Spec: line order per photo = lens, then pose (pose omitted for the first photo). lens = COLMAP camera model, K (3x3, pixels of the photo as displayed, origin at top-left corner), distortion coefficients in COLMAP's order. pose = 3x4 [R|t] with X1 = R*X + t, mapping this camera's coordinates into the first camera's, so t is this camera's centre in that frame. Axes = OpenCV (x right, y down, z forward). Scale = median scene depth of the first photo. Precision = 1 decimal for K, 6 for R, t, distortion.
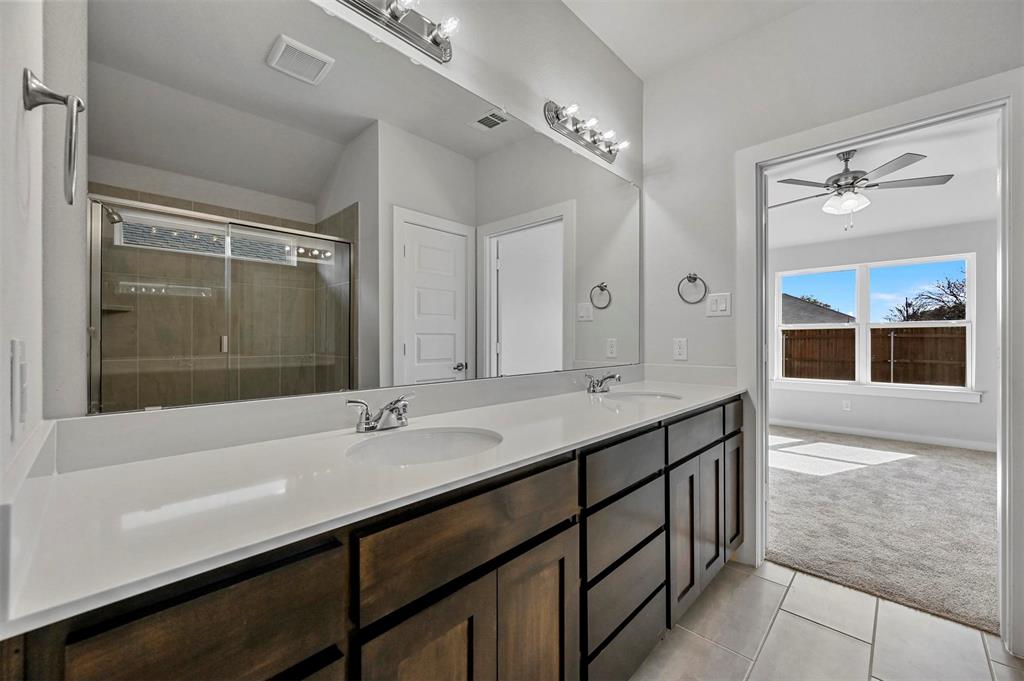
lens RADIAL K [[410.7, 0, 512.0], [0, 410.7, 340.5], [0, 0, 1]] dist [0.014299, -0.000016]
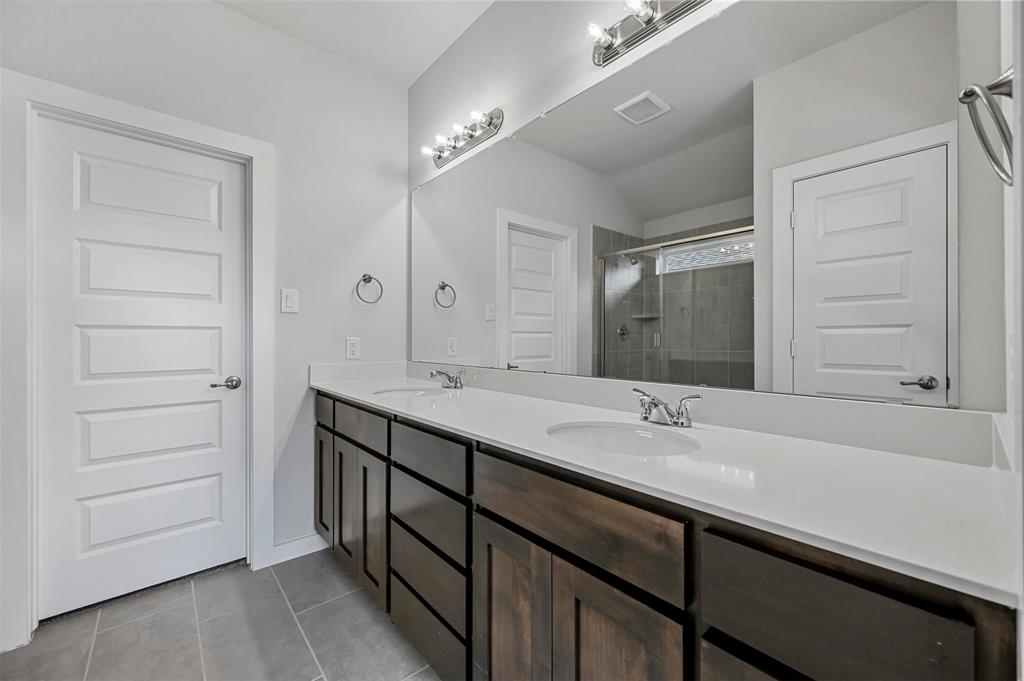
lens RADIAL K [[400.5, 0, 514.6], [0, 400.5, 340.0], [0, 0, 1]] dist [-0.000224, 0.000177]
pose [[-0.082642, 0.004499, -0.996569, 0.771863], [0.003132, 0.999986, 0.004254, 0.003142], [0.996574, -0.002770, -0.082655, 0.787734]]
